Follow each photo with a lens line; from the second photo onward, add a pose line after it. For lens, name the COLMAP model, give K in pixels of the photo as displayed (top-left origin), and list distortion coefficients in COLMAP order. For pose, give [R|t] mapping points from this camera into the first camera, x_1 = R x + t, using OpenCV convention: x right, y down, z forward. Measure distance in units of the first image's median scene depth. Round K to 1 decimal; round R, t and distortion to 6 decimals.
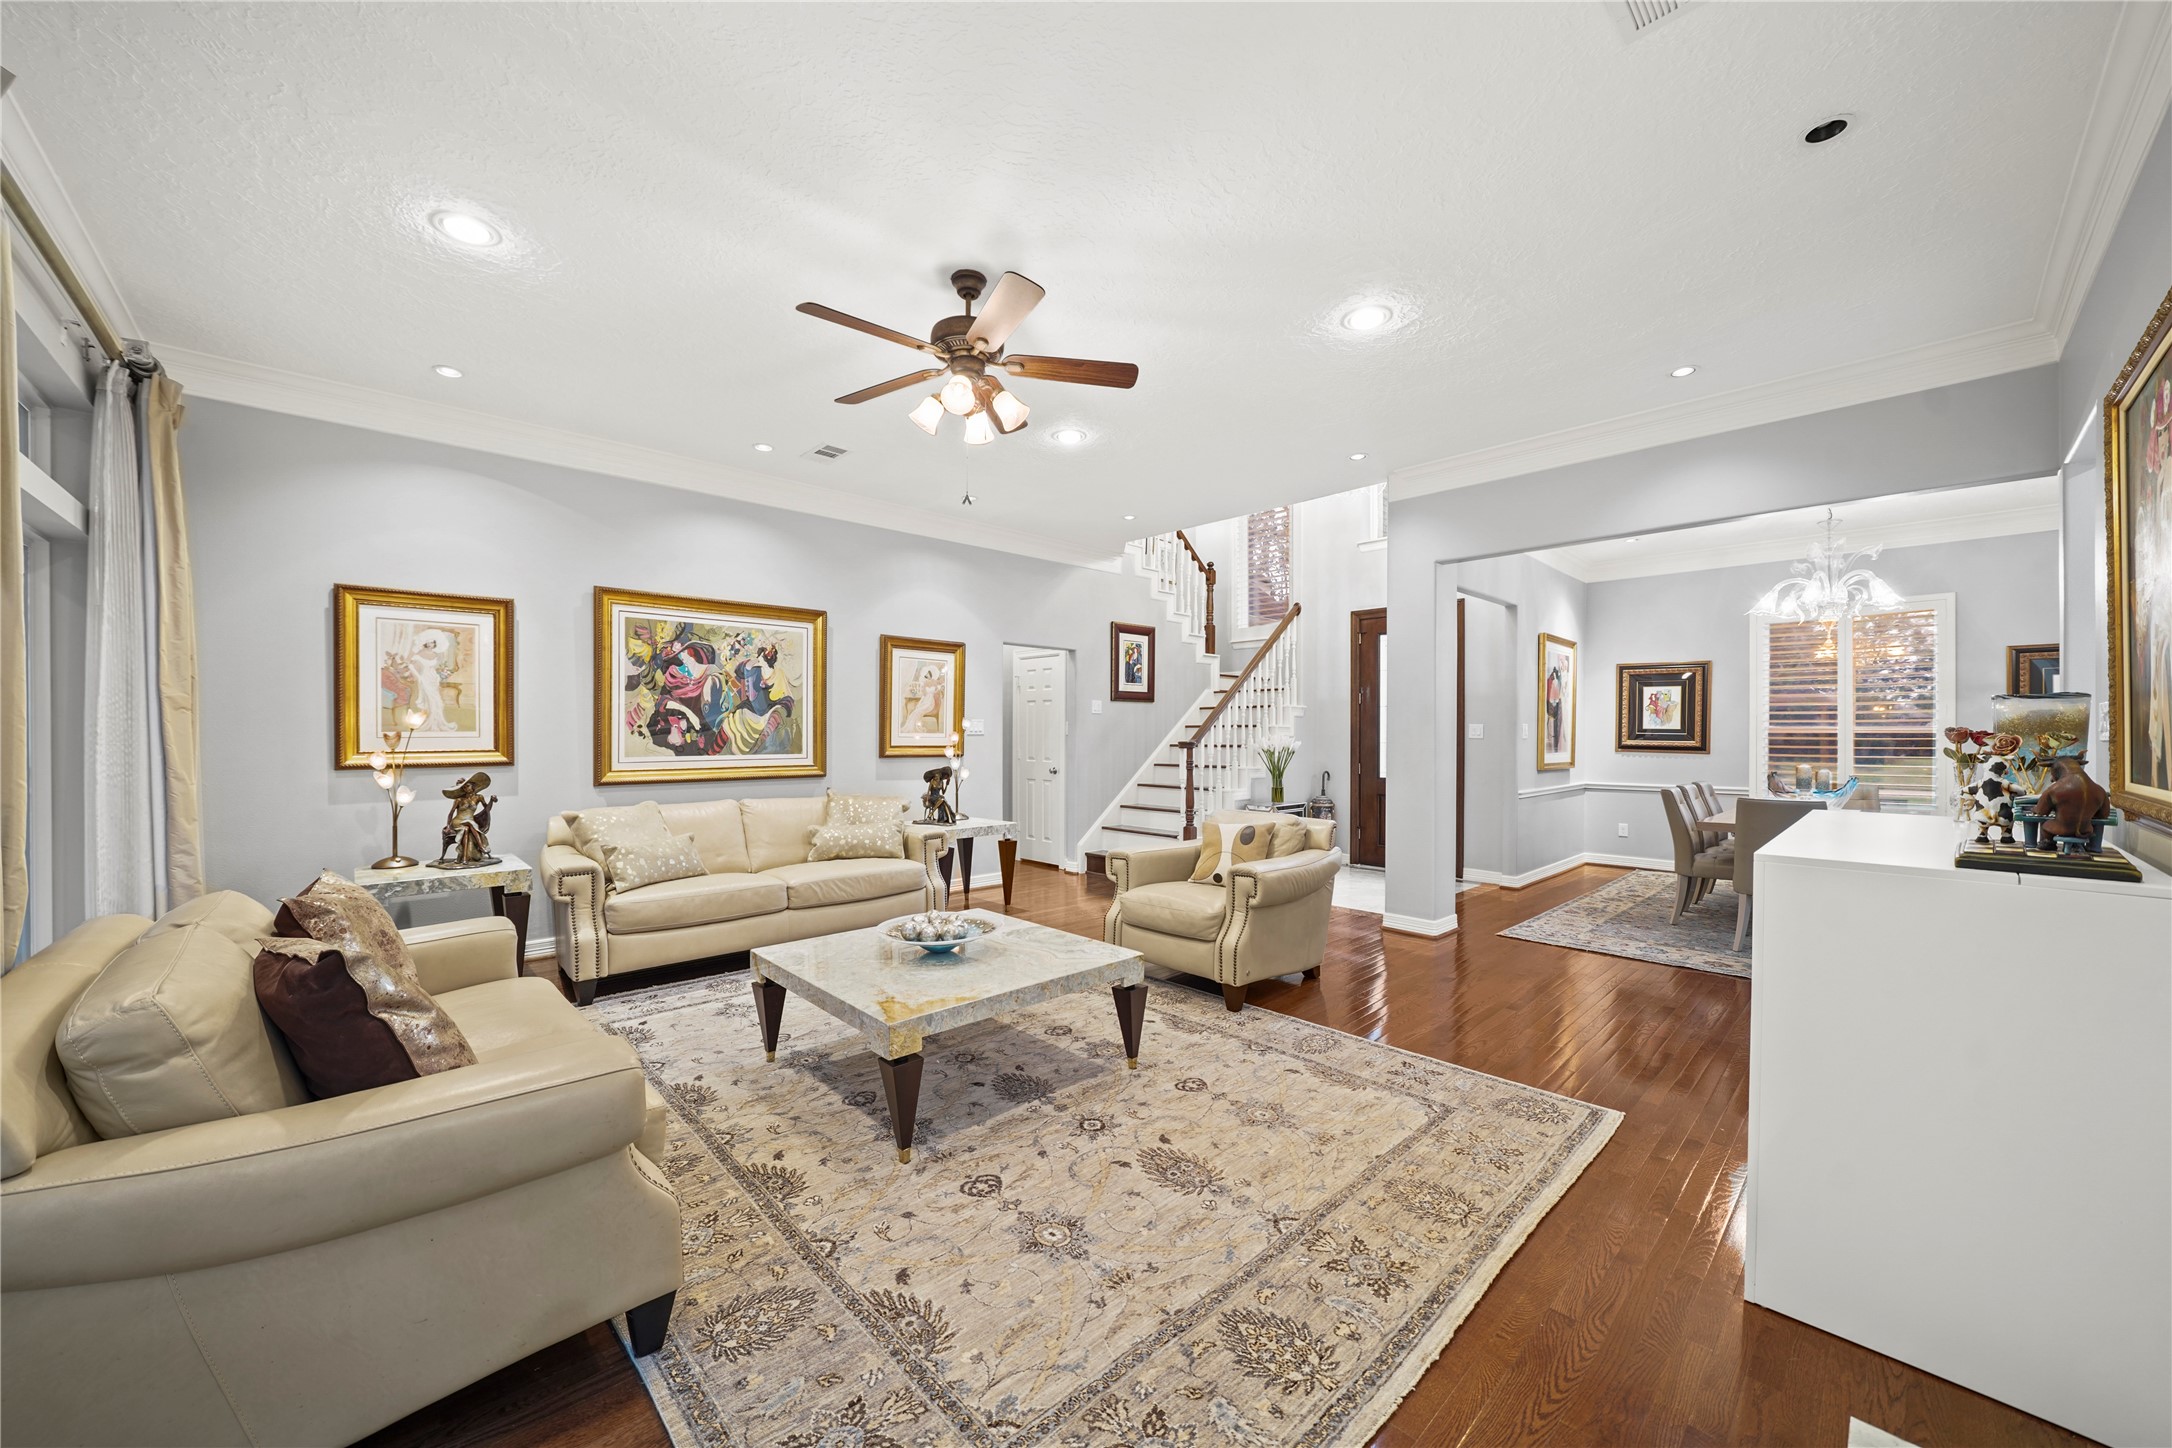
lens RADIAL K [[798.3, 0, 1089.1], [0, 798.3, 732.6], [0, 0, 1]] dist [-0.014857, 0.000273]
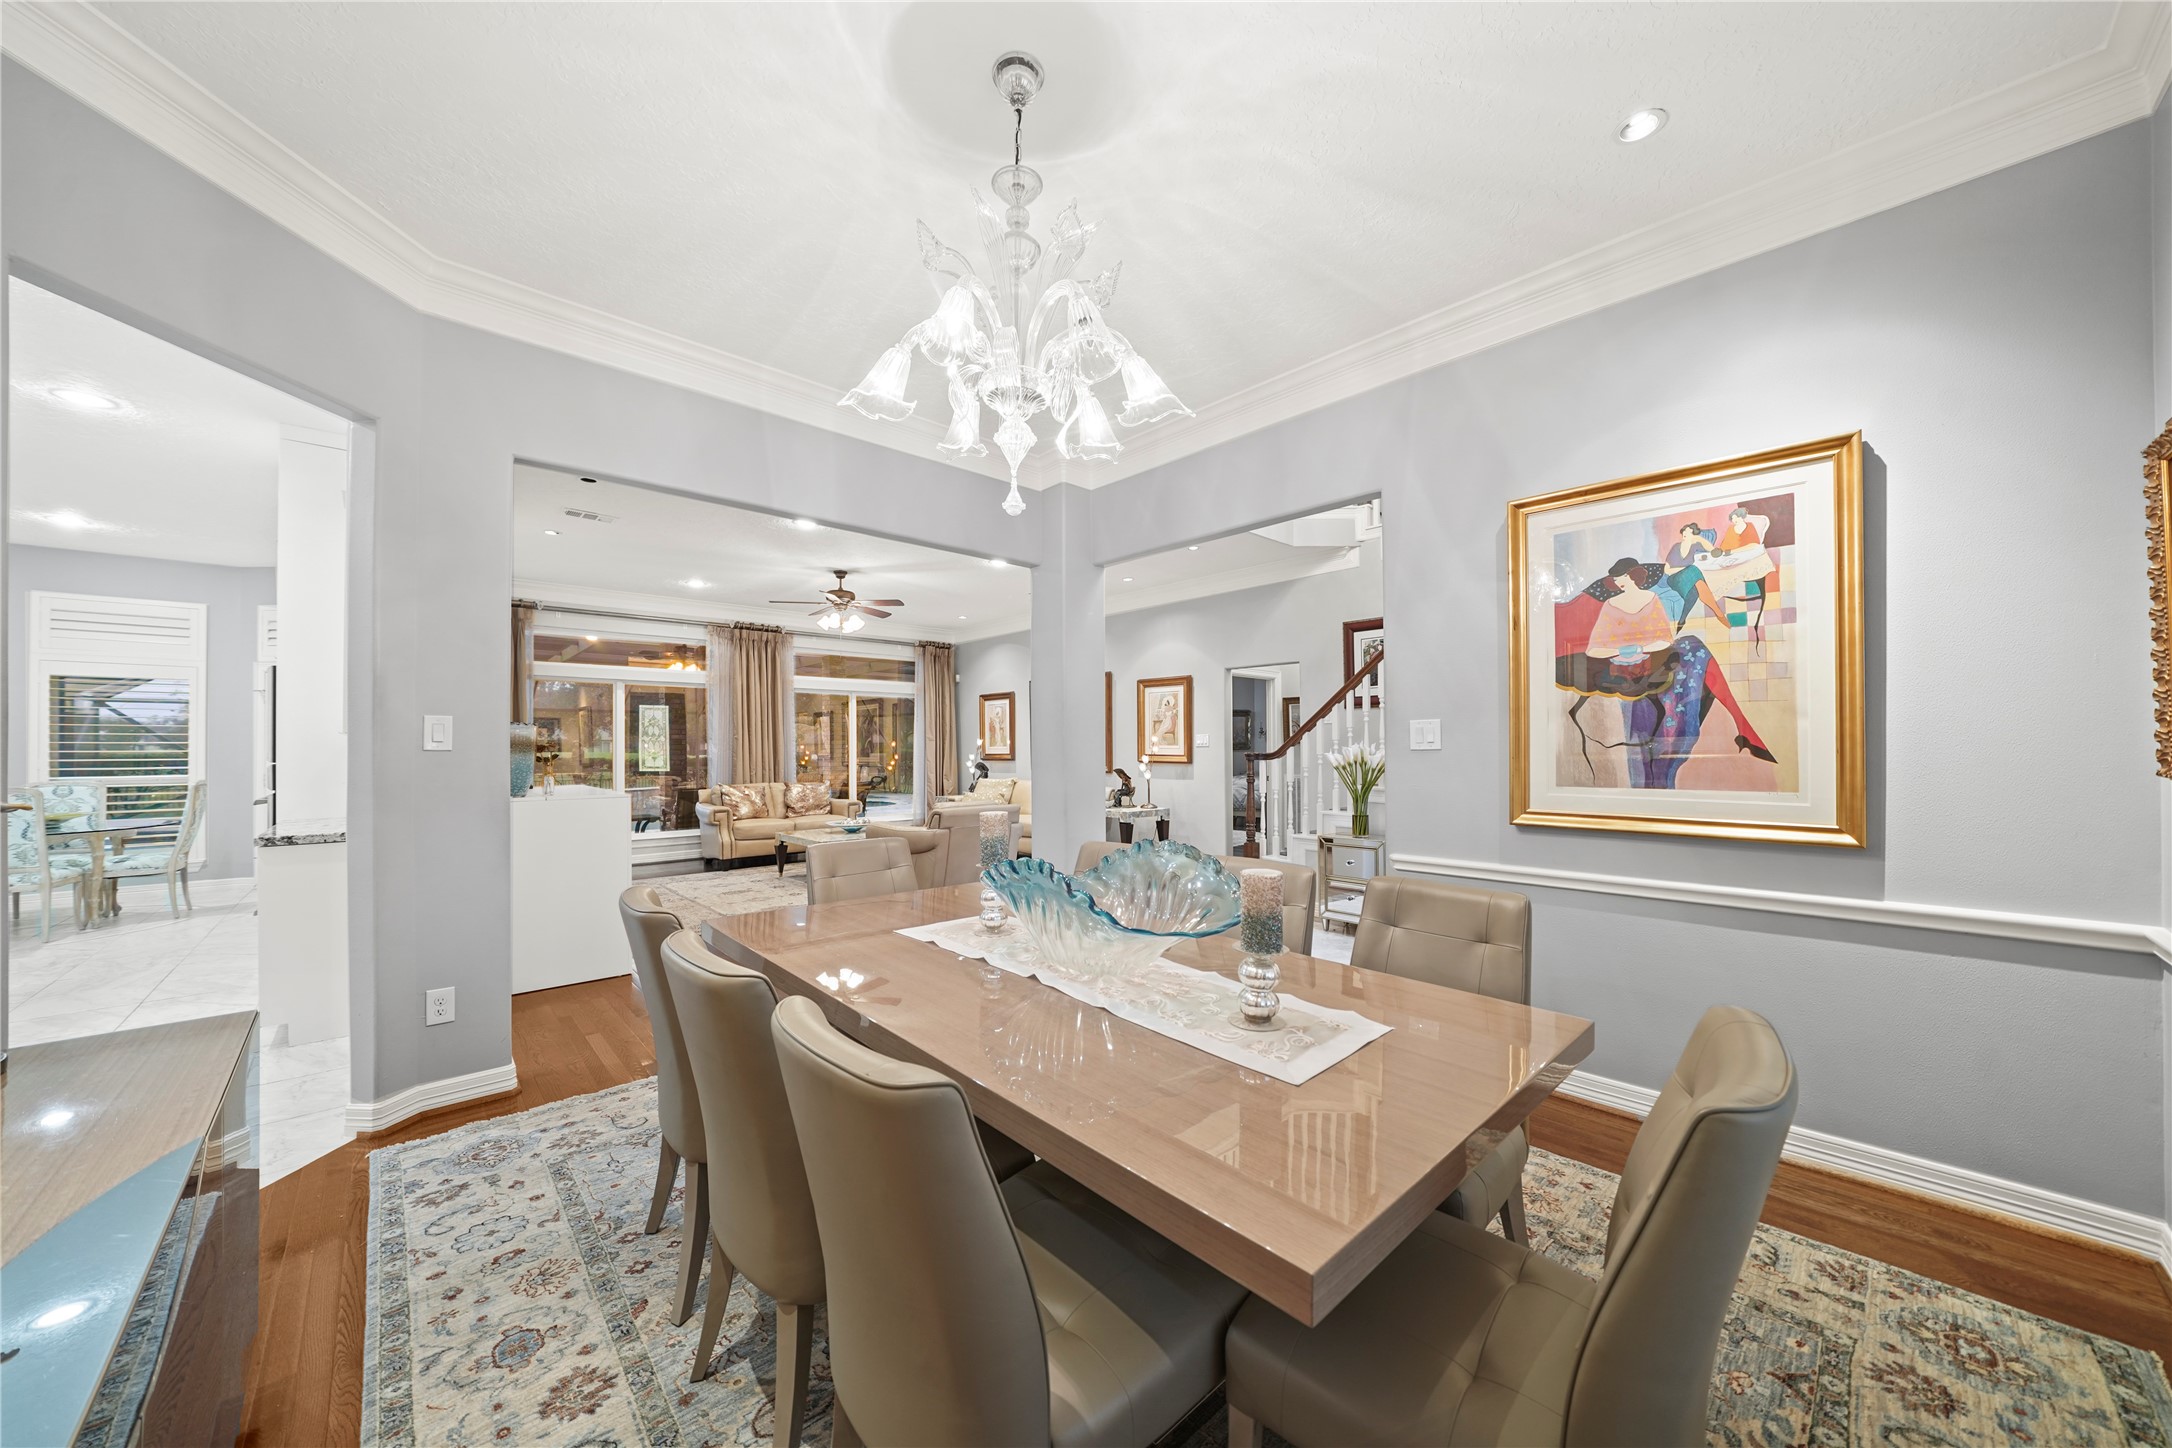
lens RADIAL K [[752.2, 0, 1081.8], [0, 752.2, 734.0], [0, 0, 1]] dist [-0.024813, 0.003640]
pose [[-0.015296, -0.020233, -0.999678, 1.019399], [0.005636, 0.999778, -0.020321, 0.005664], [0.999867, -0.005945, -0.015179, 0.813806]]
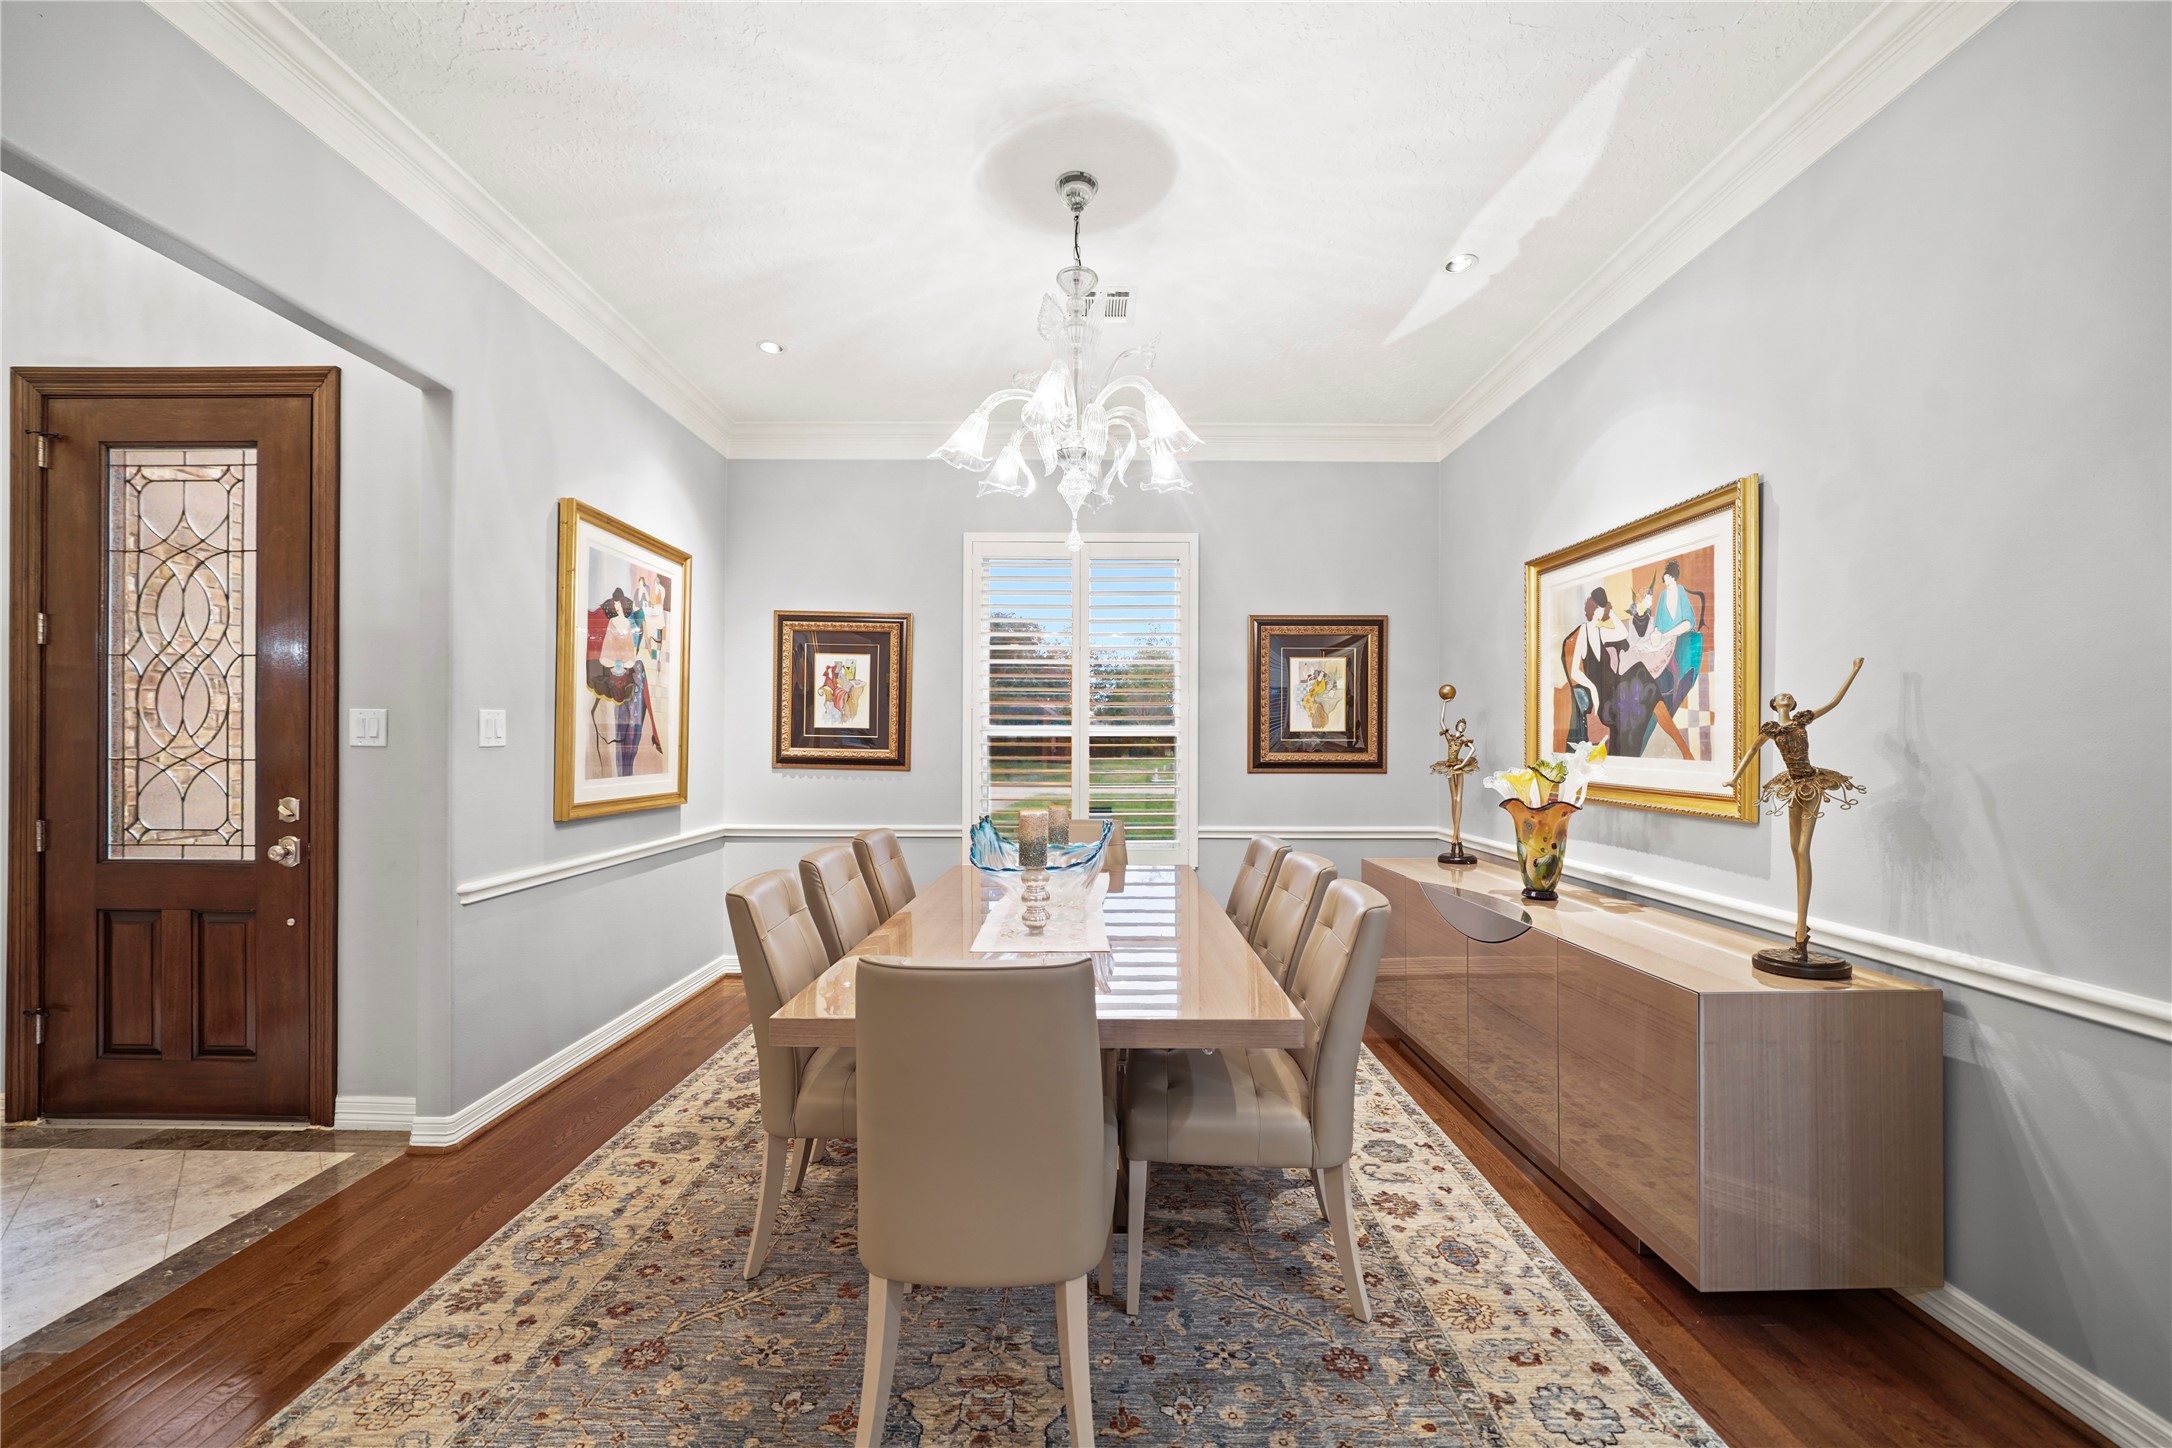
lens RADIAL K [[842.2, 0, 1084.3], [0, 842.2, 739.8], [0, 0, 1]] dist [-0.007575, 0.000070]
pose [[0.695241, 0.001487, 0.718775, 0.462360], [-0.004380, 0.999988, 0.002168, 0.001874], [-0.718763, -0.004656, 0.695239, 0.513124]]
